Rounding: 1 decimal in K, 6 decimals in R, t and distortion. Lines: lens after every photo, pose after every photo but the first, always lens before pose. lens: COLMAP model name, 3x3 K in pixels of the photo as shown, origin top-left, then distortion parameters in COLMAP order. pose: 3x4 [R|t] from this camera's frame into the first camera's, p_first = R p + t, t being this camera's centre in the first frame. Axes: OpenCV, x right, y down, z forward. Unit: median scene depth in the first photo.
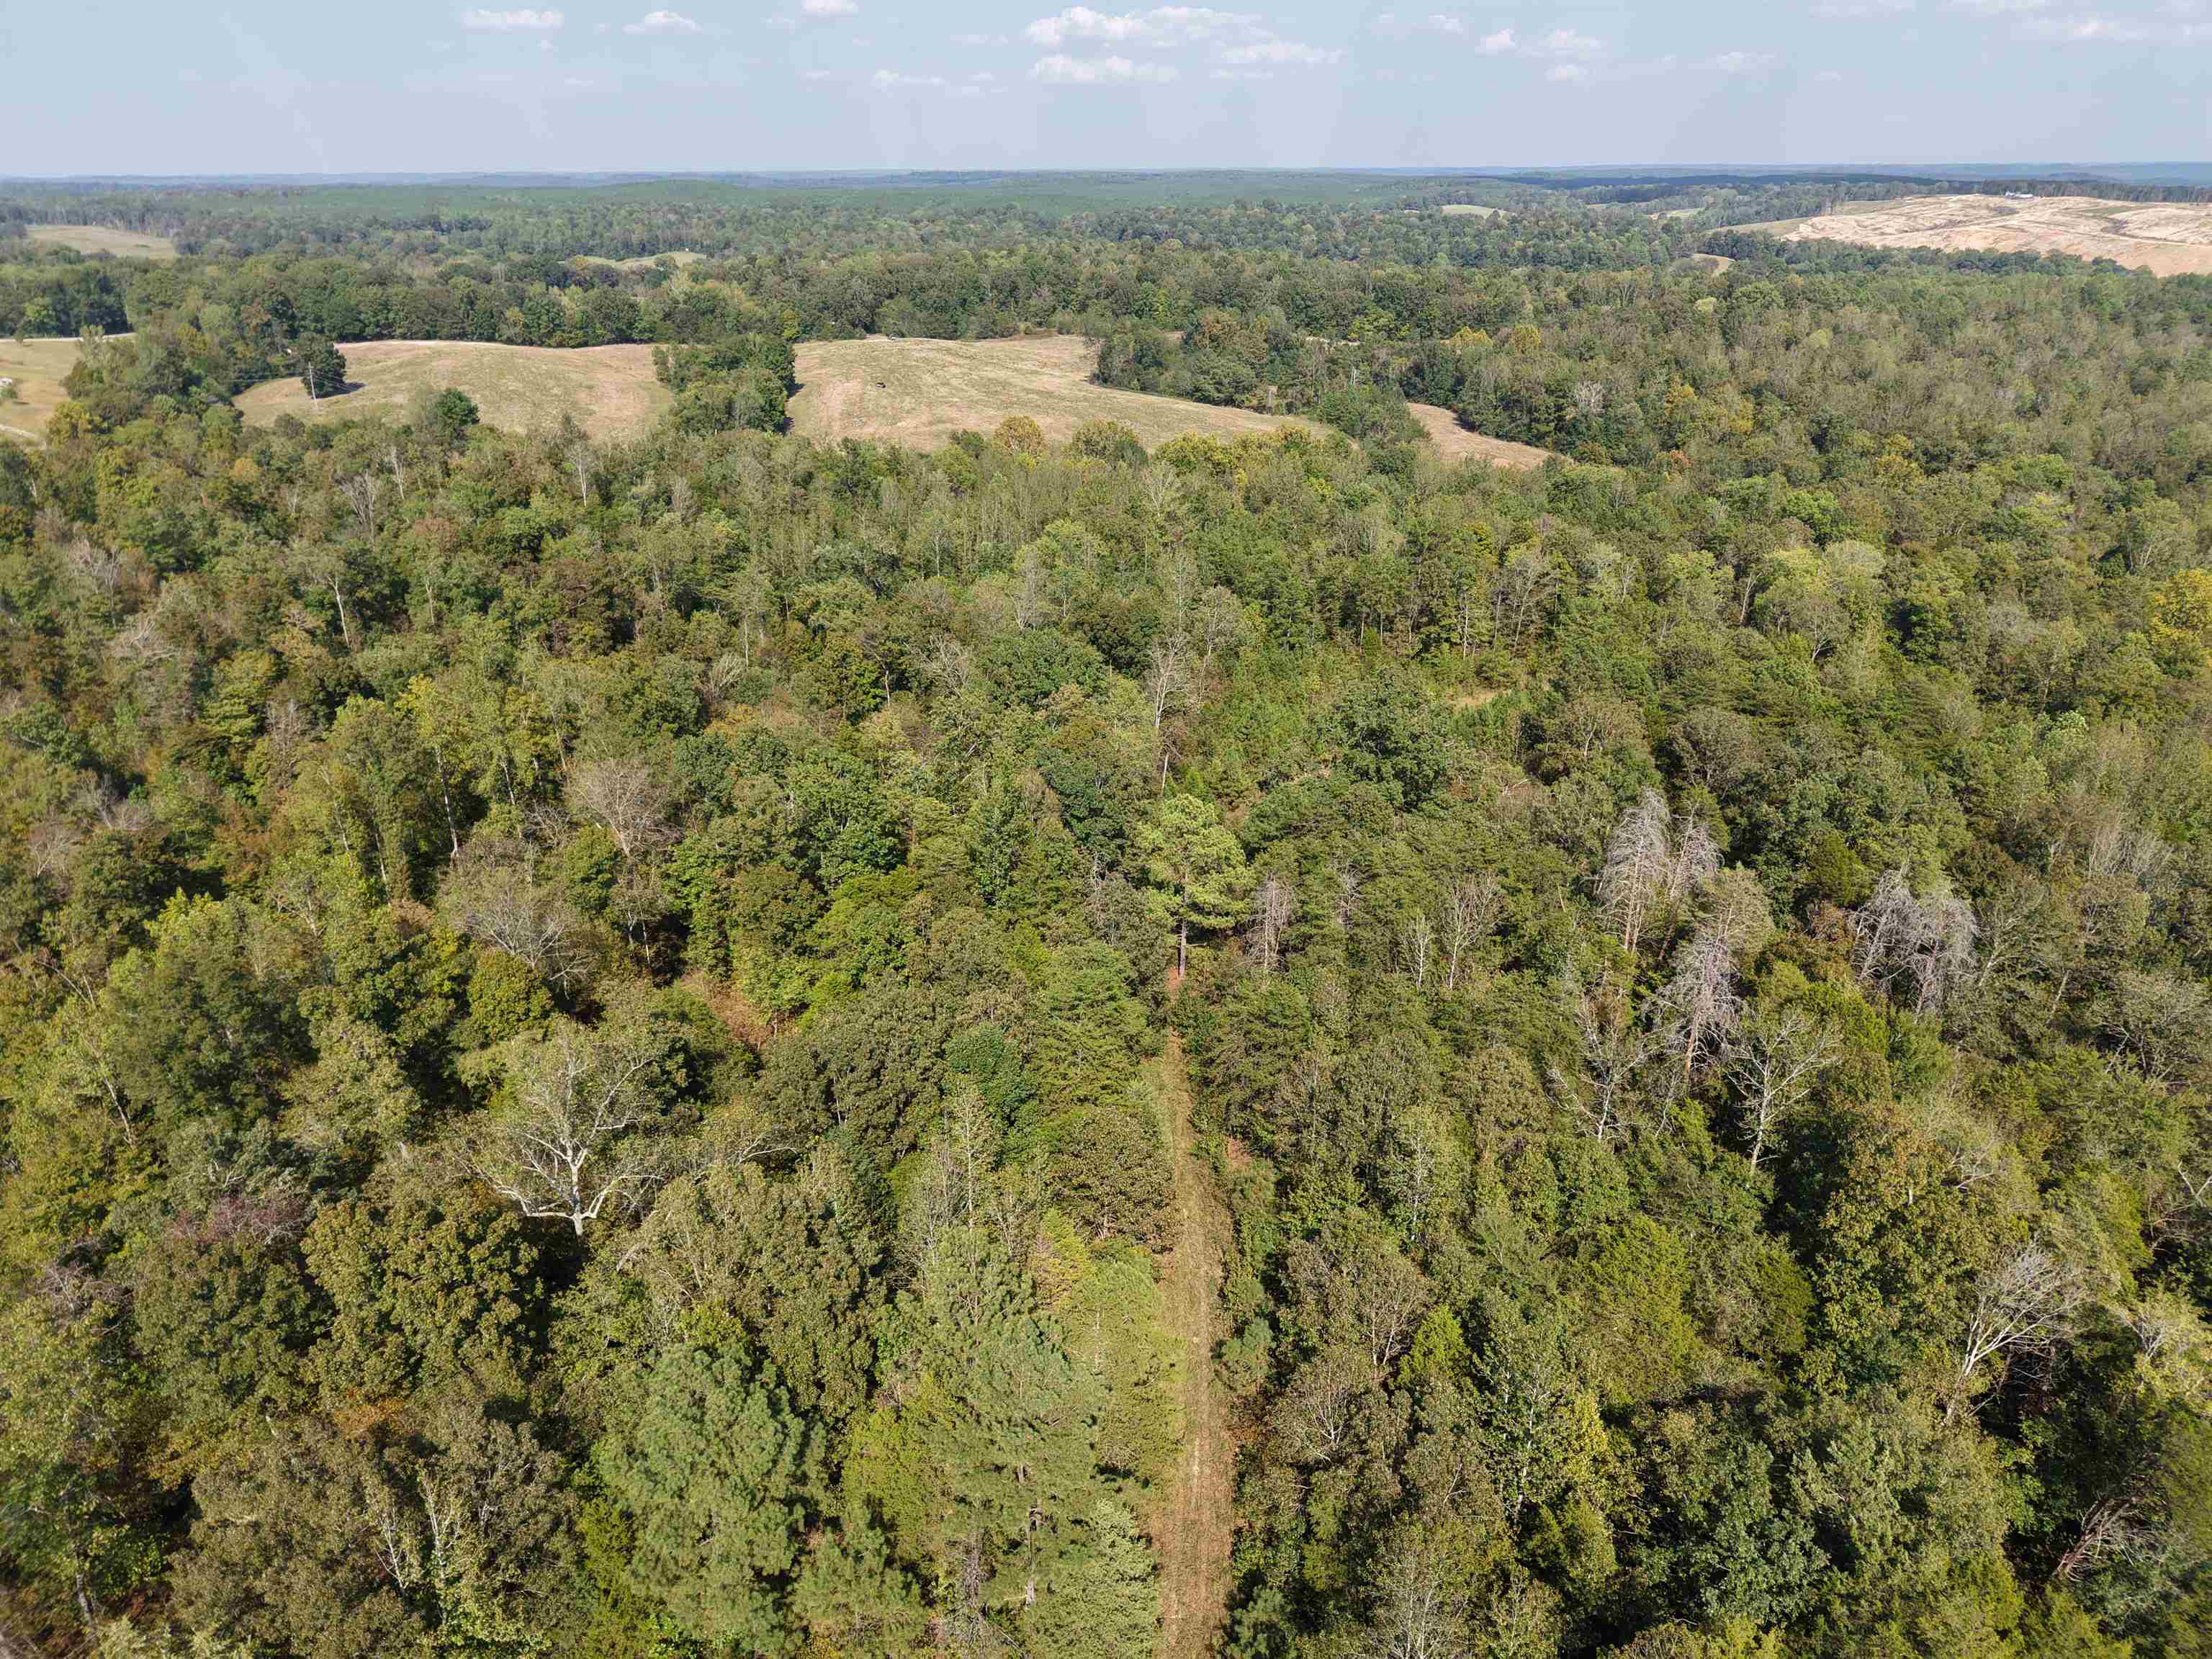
lens RADIAL K [[1487.7, 0, 1116.7], [0, 1487.7, 838.7], [0, 0, 1]] dist [0.010077, -0.001211]
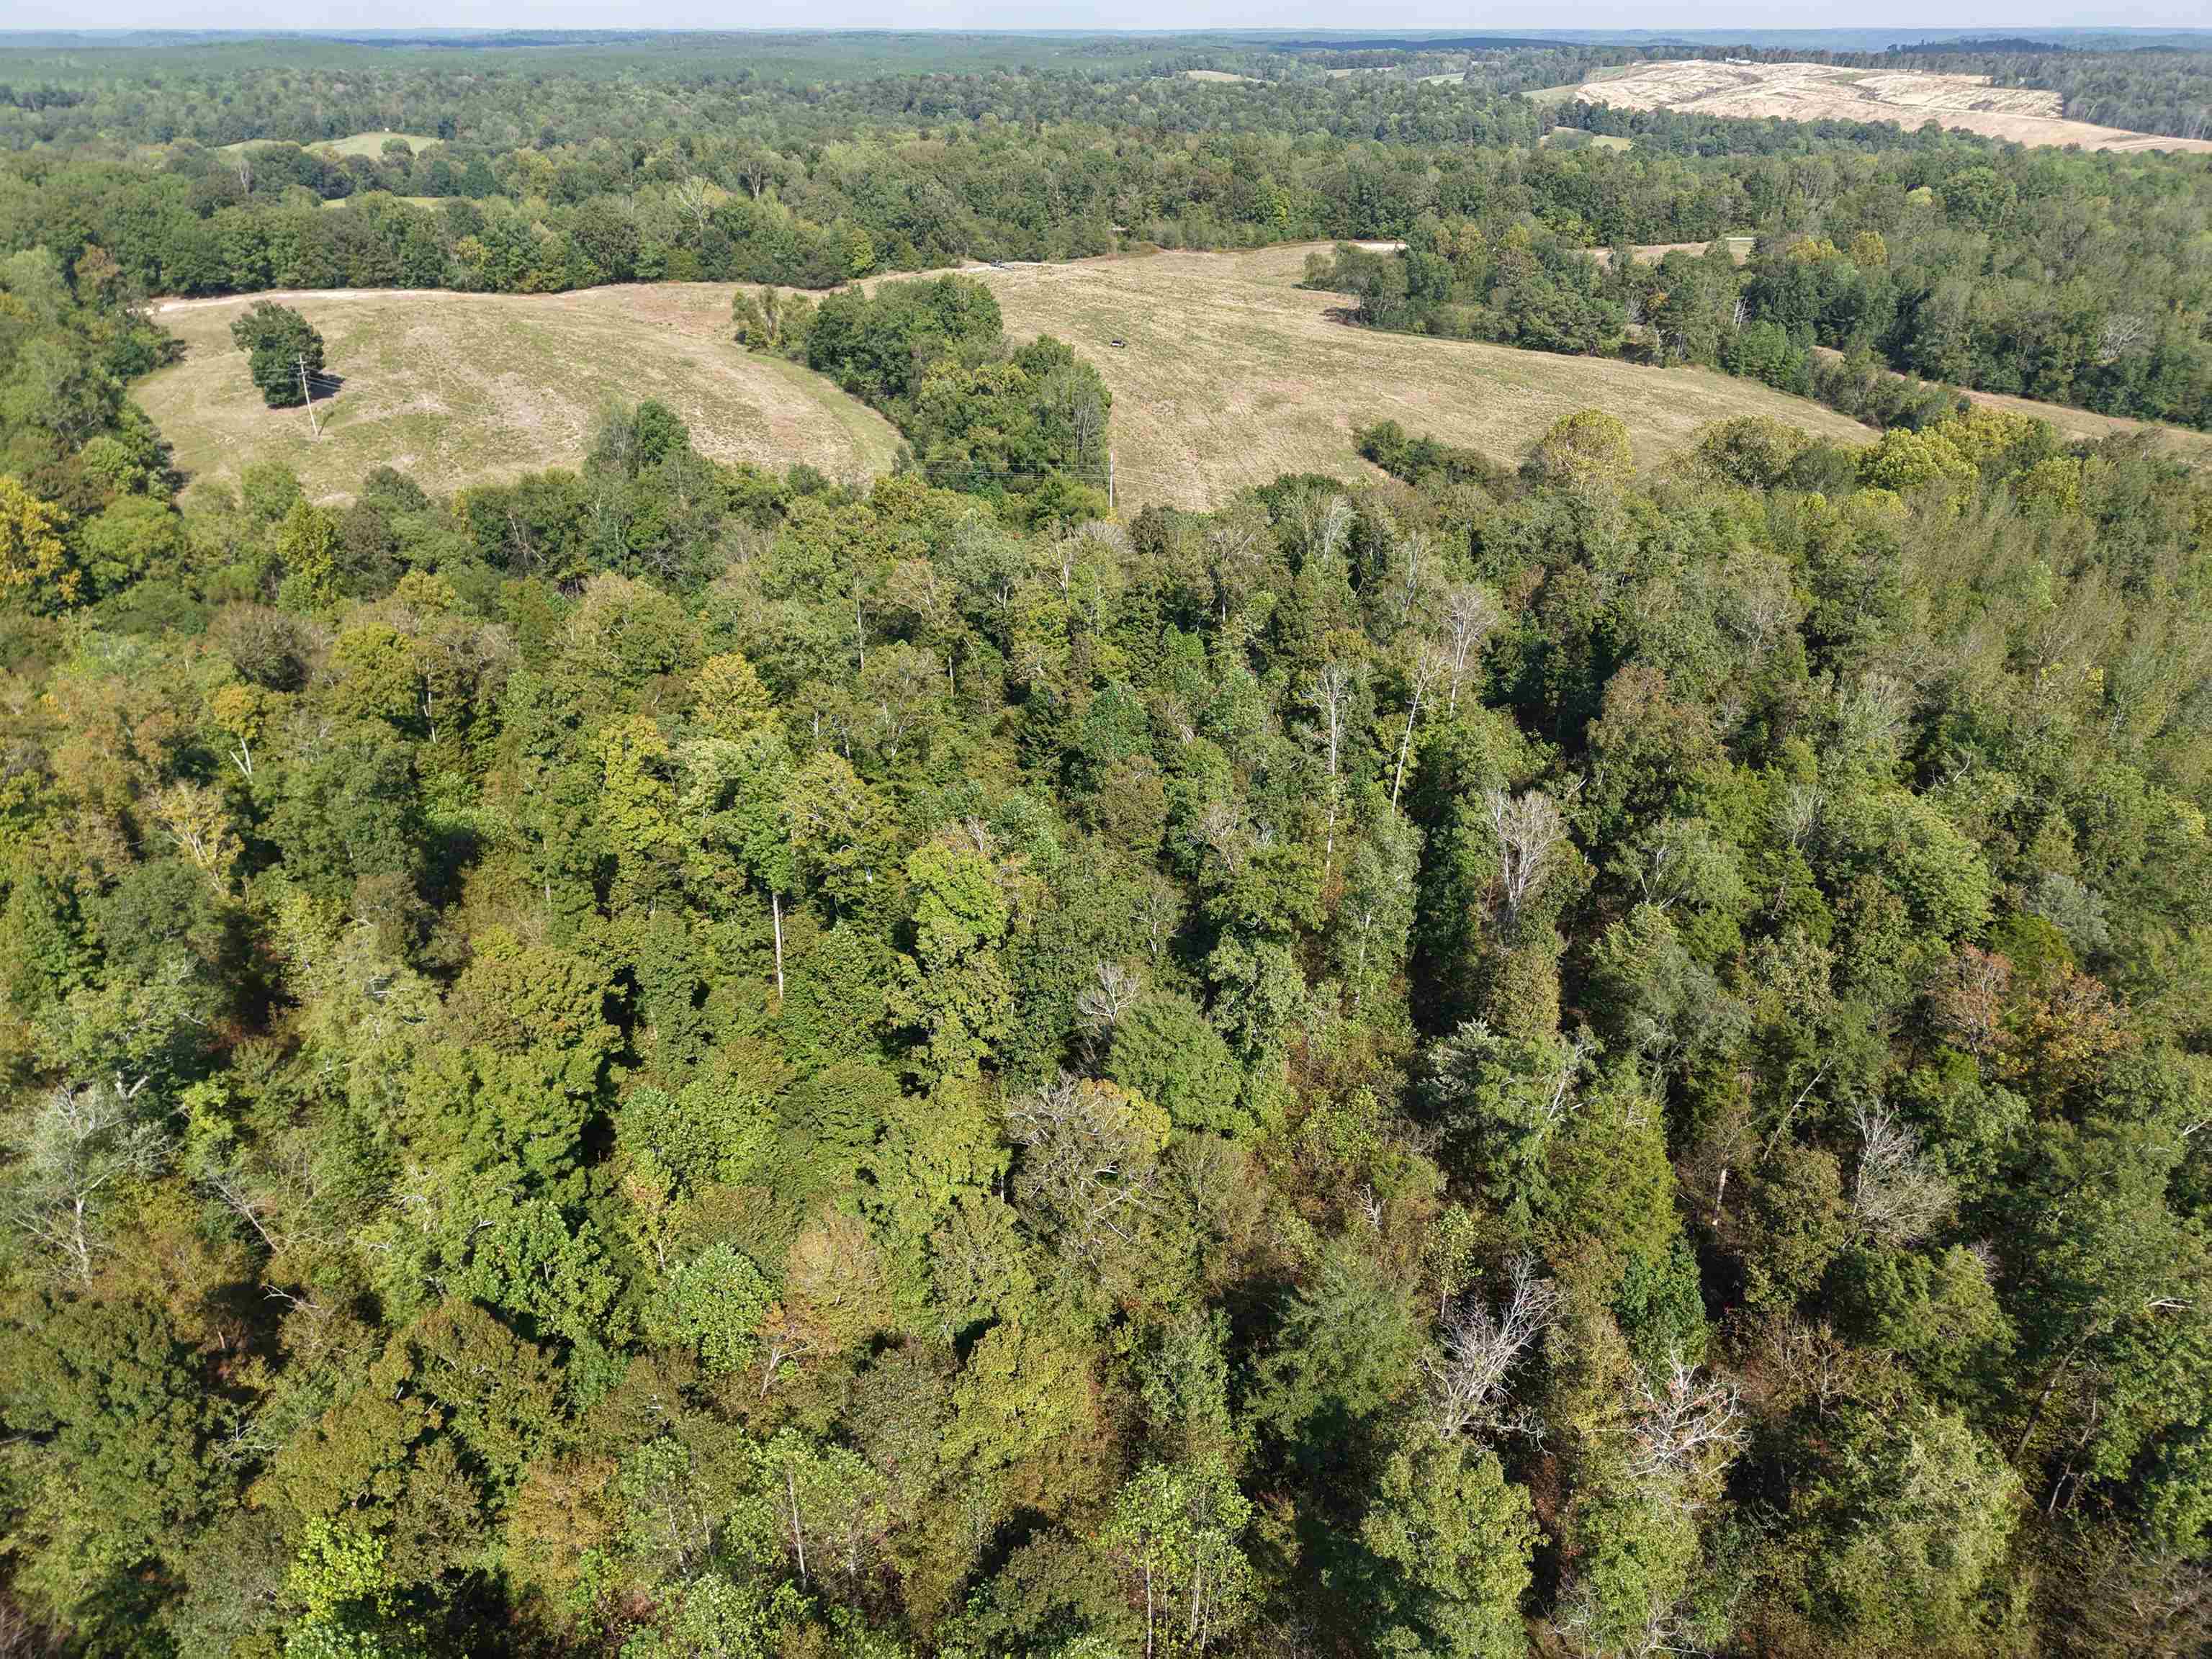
lens RADIAL K [[1487.7, 0, 1116.6], [0, 1487.7, 825.8], [0, 0, 1]] dist [0.010077, -0.001211]
pose [[0.970228, -0.110054, 0.215743, -0.284166], [0.095281, 0.992409, 0.077752, -0.112136], [-0.222662, -0.054881, 0.973350, 0.253996]]
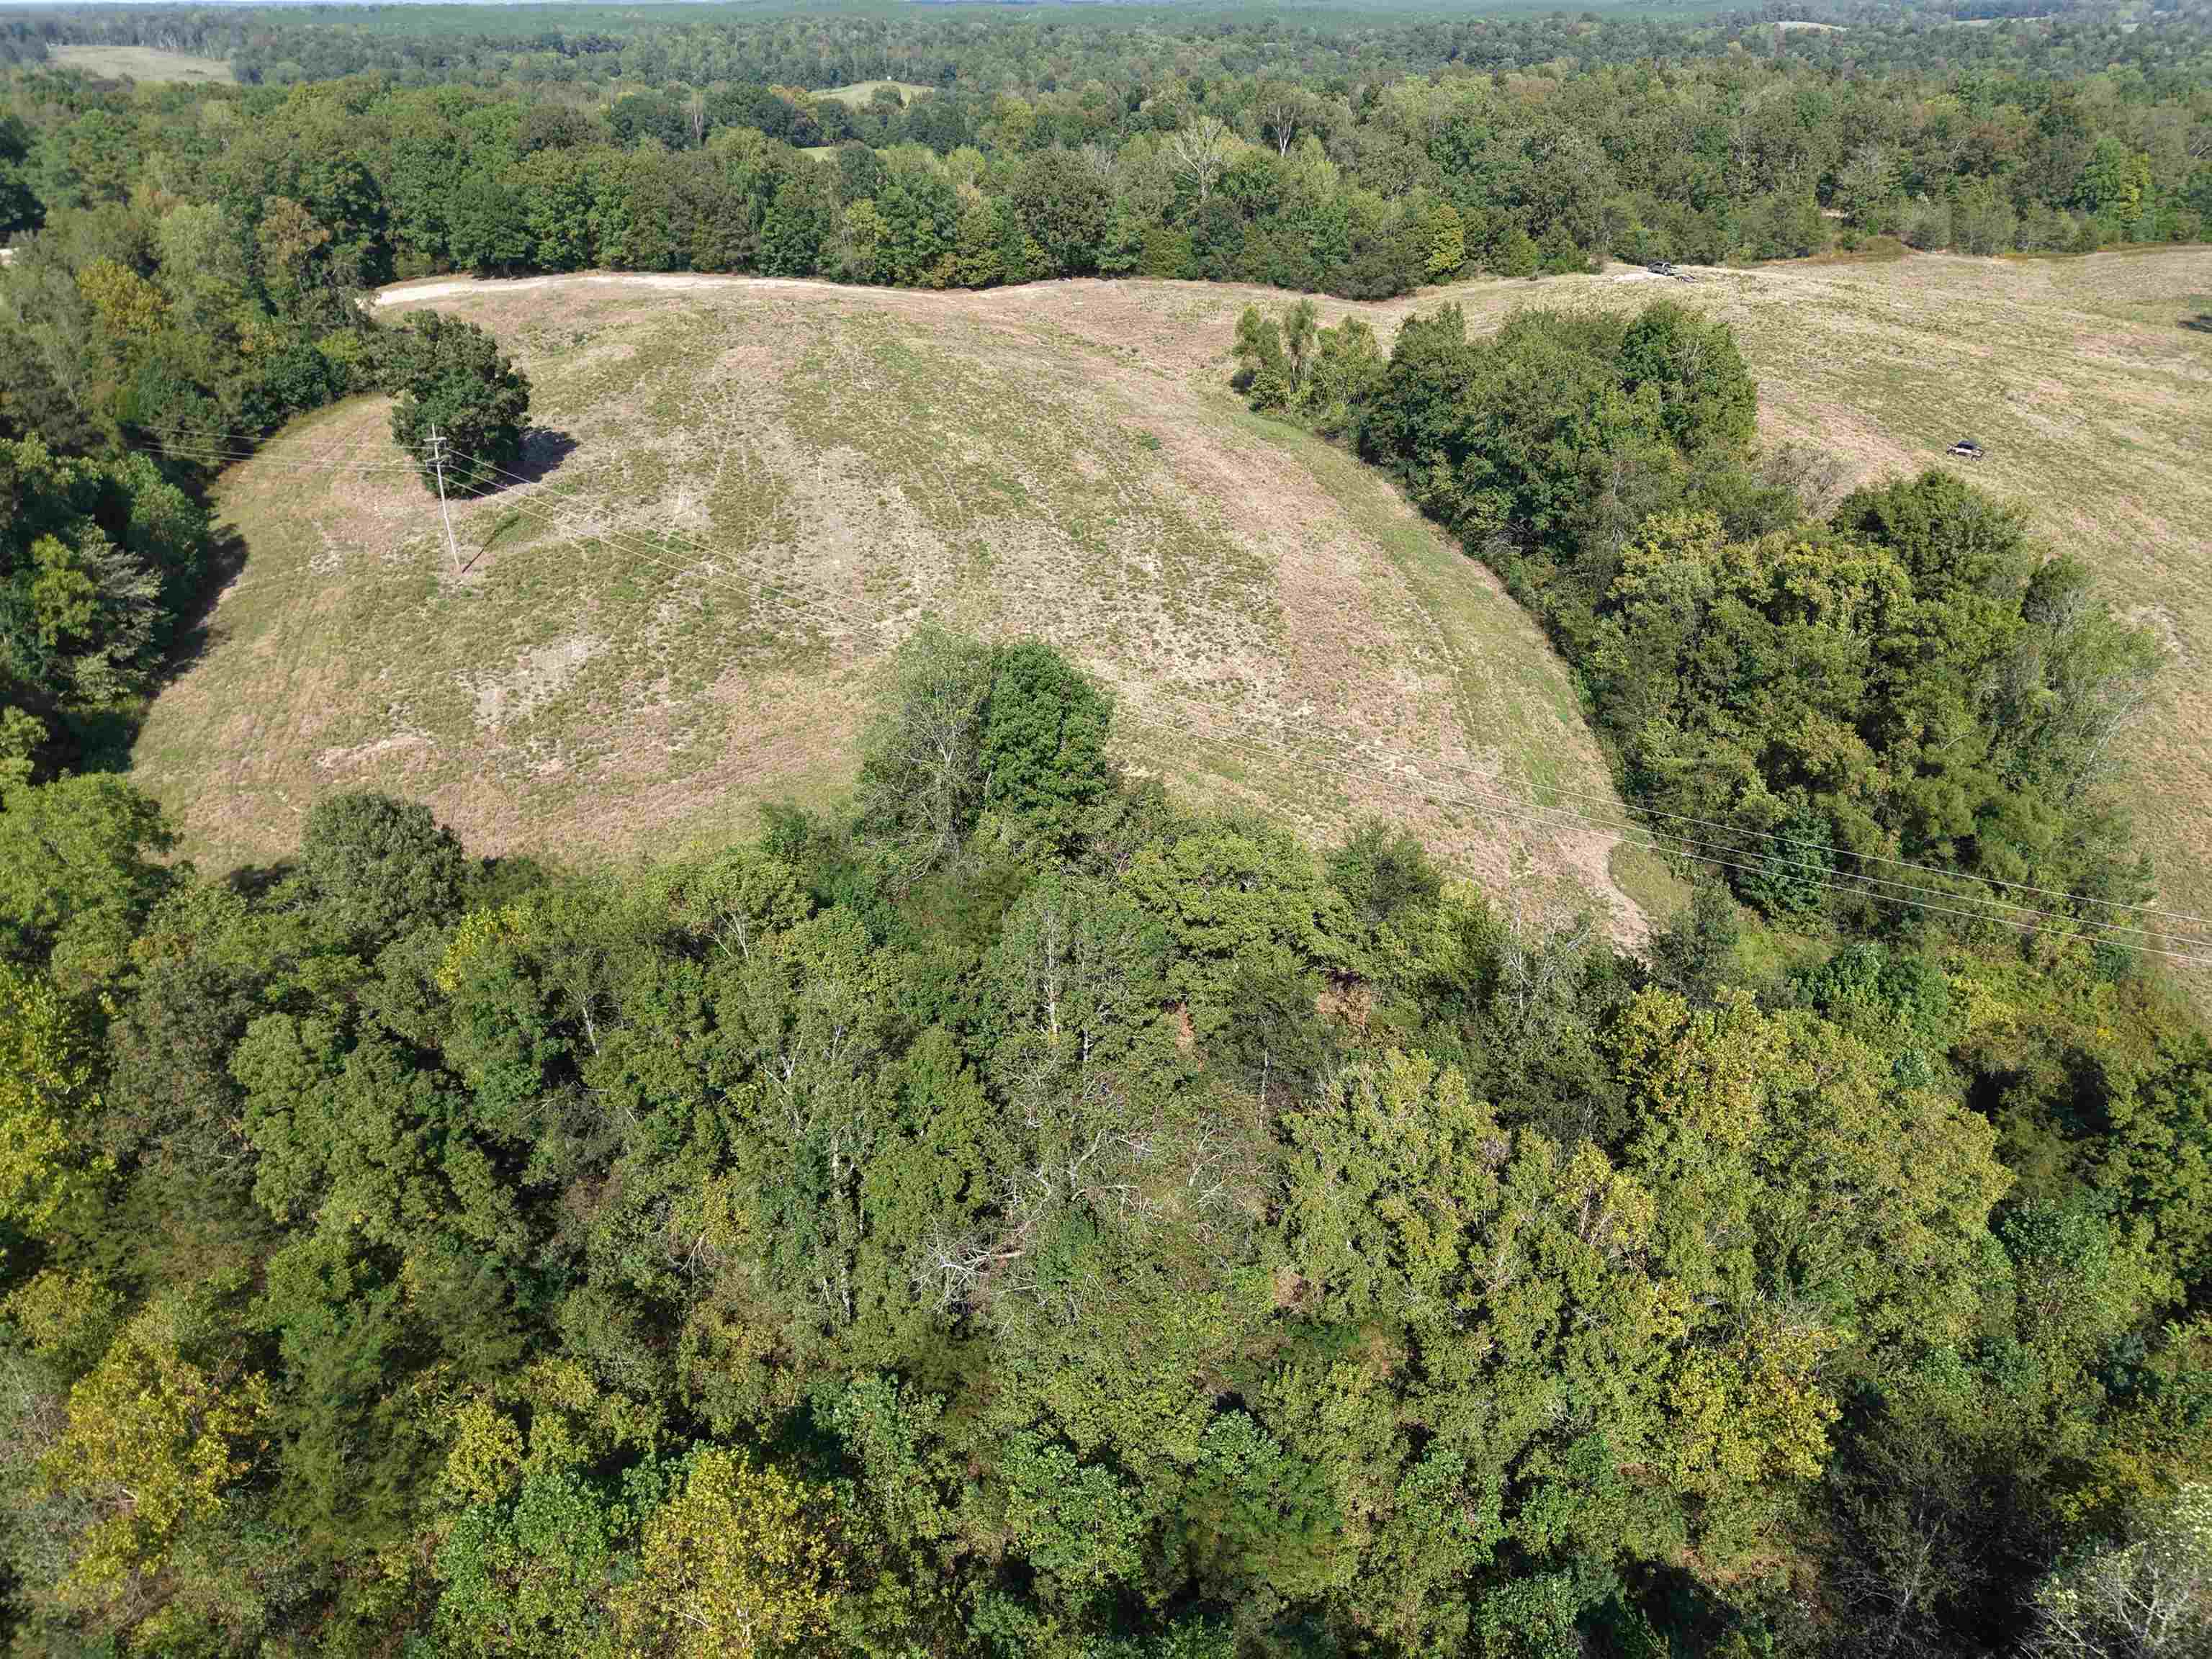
lens RADIAL K [[1487.7, 0, 1107.4], [0, 1487.7, 826.4], [0, 0, 1]] dist [0.010077, -0.001211]
pose [[0.997902, 0.030619, -0.057038, -0.288818], [-0.025591, 0.995890, 0.086882, -0.202889], [0.059464, -0.085240, 0.994584, 0.525685]]
